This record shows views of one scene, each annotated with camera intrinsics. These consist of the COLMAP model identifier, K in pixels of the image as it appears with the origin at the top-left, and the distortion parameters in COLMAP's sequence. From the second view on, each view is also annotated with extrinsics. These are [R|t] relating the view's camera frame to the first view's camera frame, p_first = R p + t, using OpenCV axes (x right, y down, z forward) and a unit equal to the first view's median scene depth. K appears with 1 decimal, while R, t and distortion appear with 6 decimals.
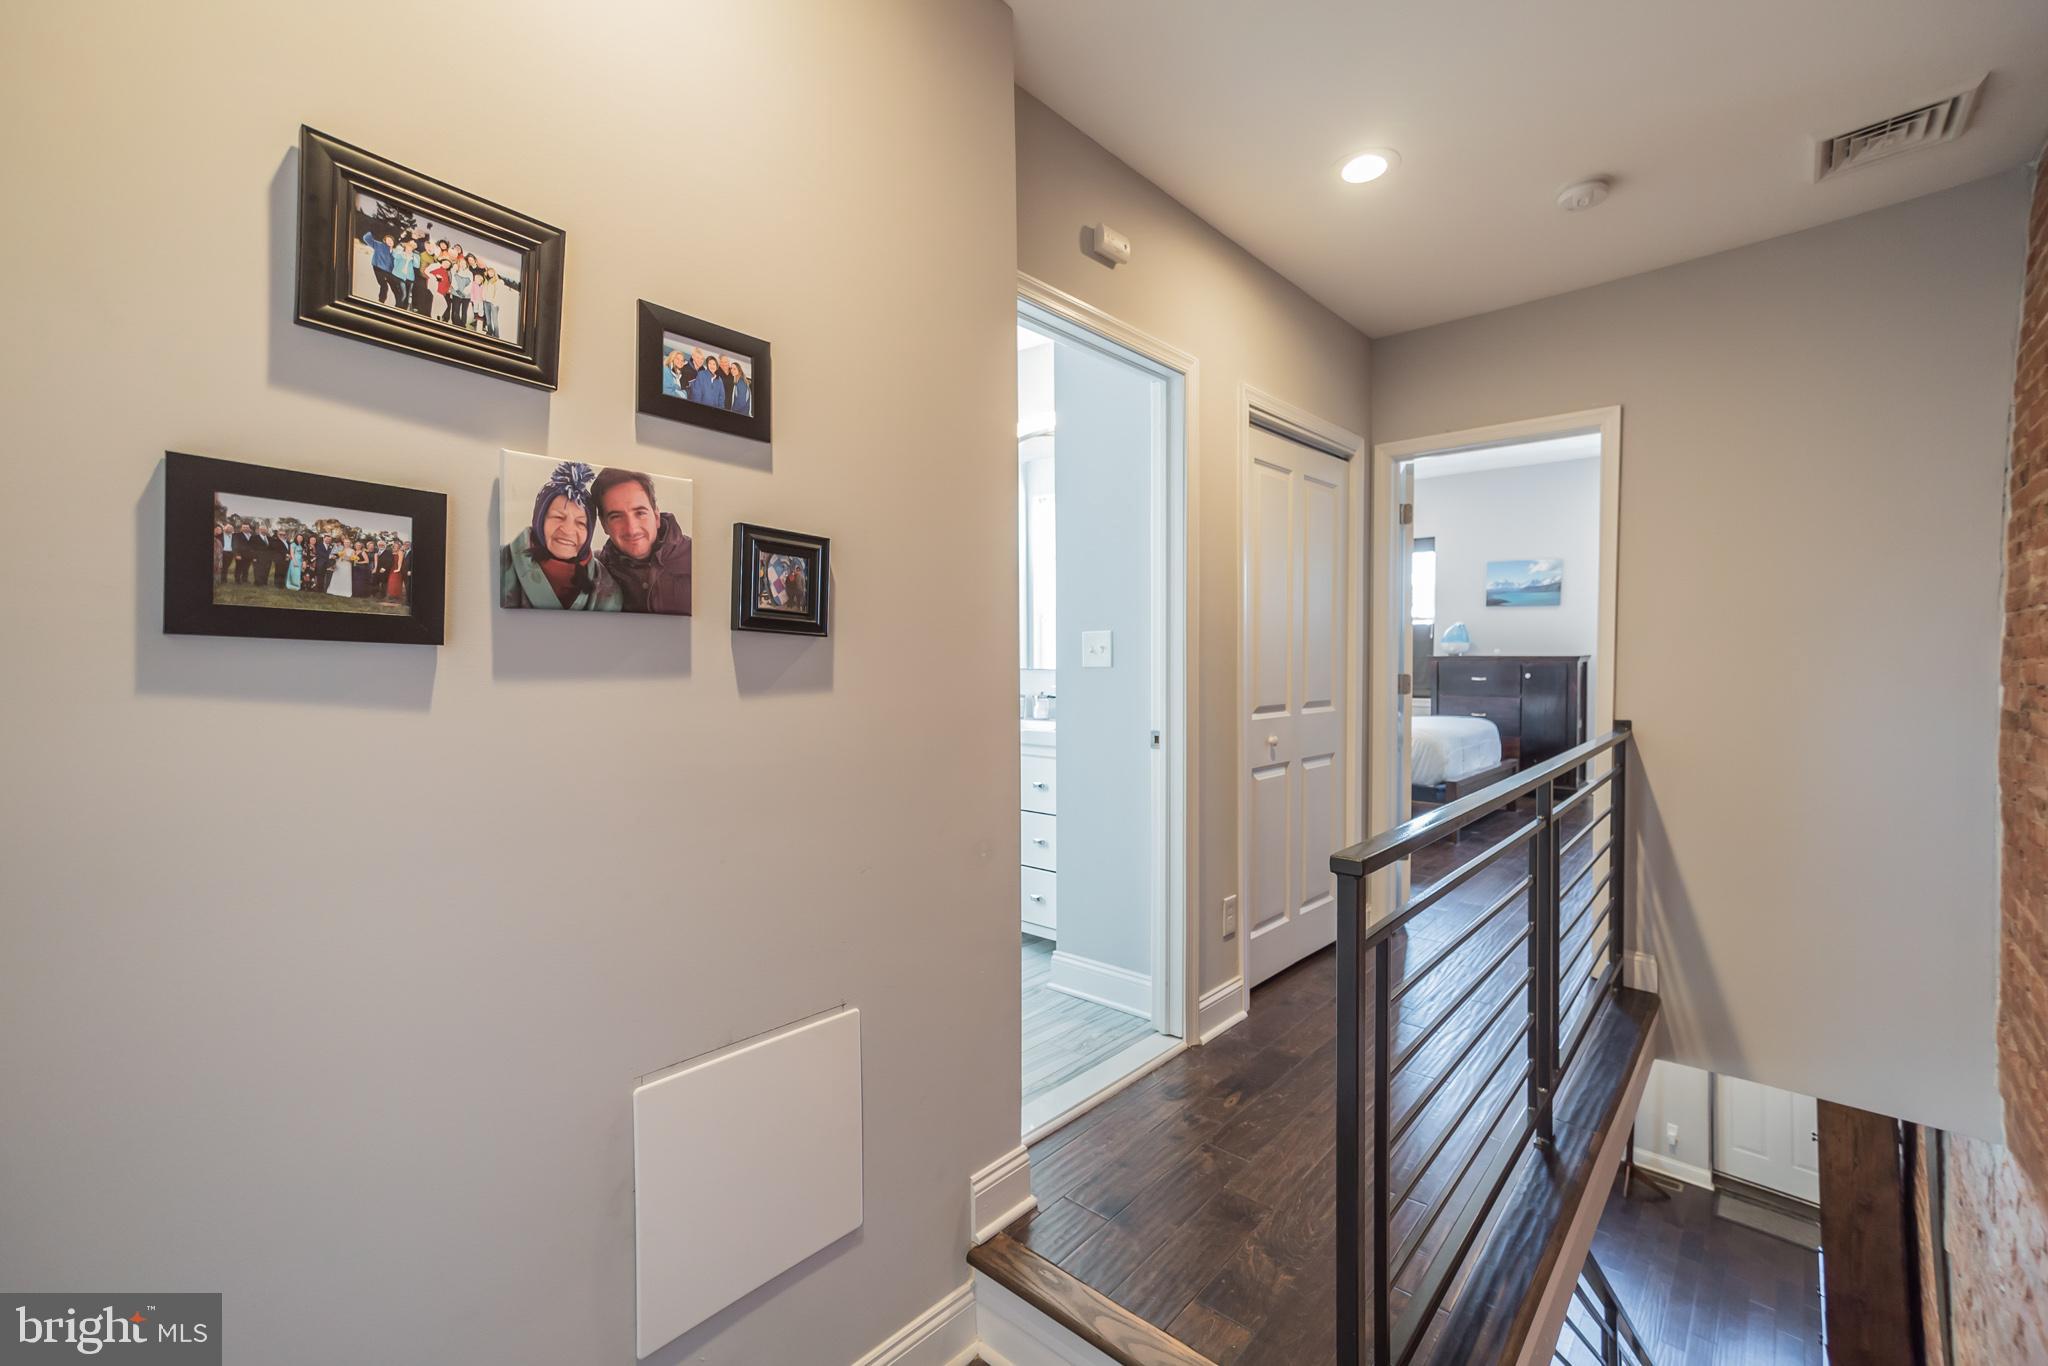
lens RADIAL K [[862.0, 0, 1025.0], [0, 862.0, 668.0], [0, 0, 1]] dist [0.000310, 0.000007]
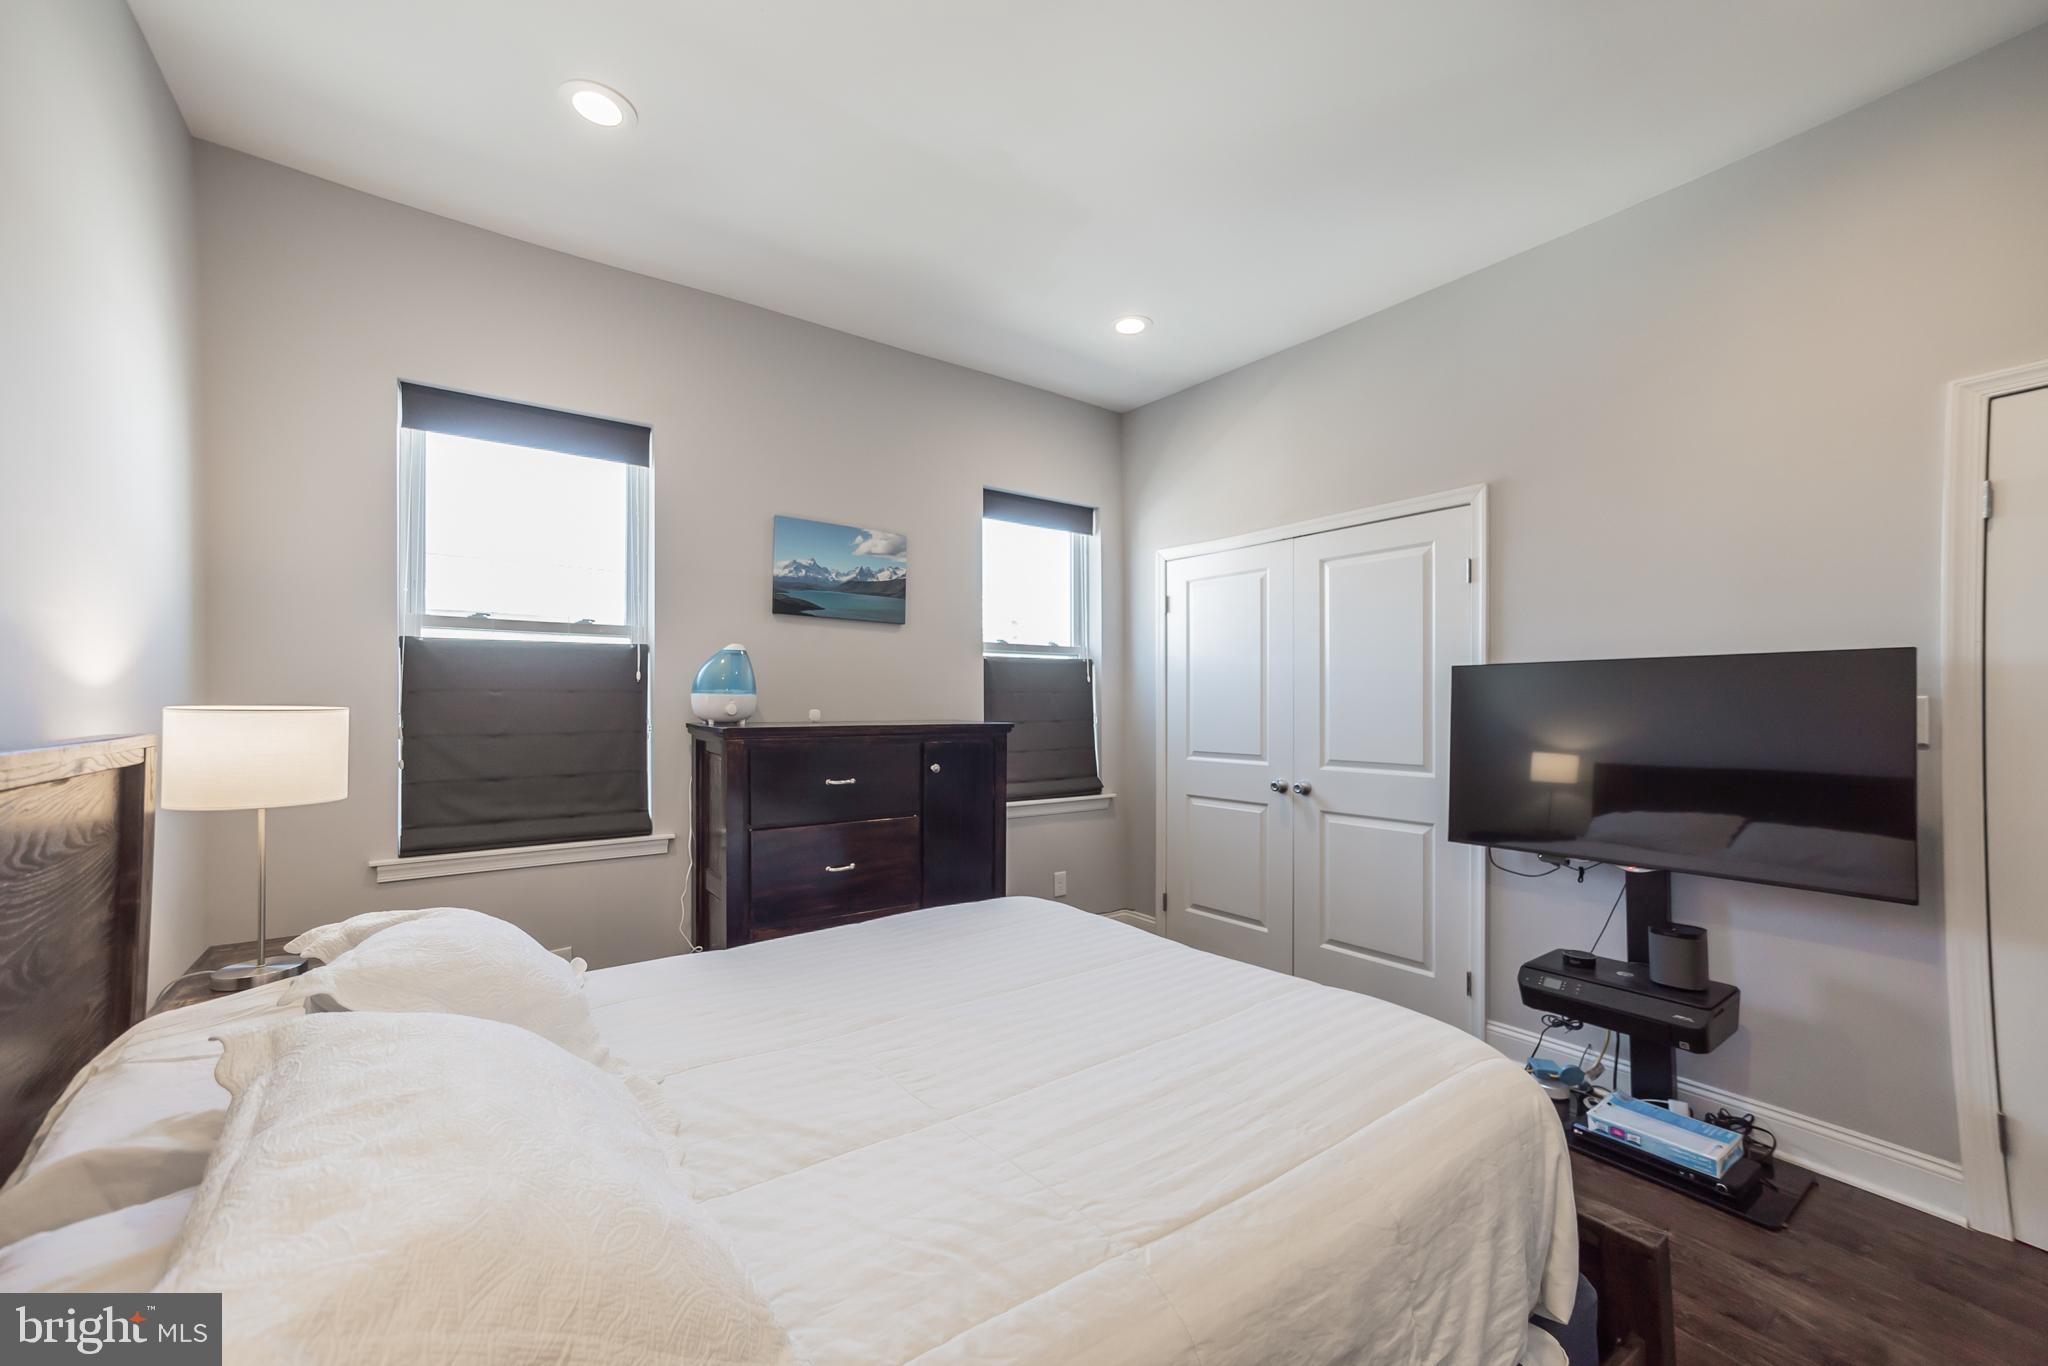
lens RADIAL K [[815.0, 0, 1026.4], [0, 815.0, 694.7], [0, 0, 1]] dist [0.000260, 0.000002]
pose [[0.216273, 0.010713, 0.976274, 0.153054], [0.005086, 0.999914, -0.012100, -0.023546], [-0.976320, 0.007582, 0.216200, 0.807127]]
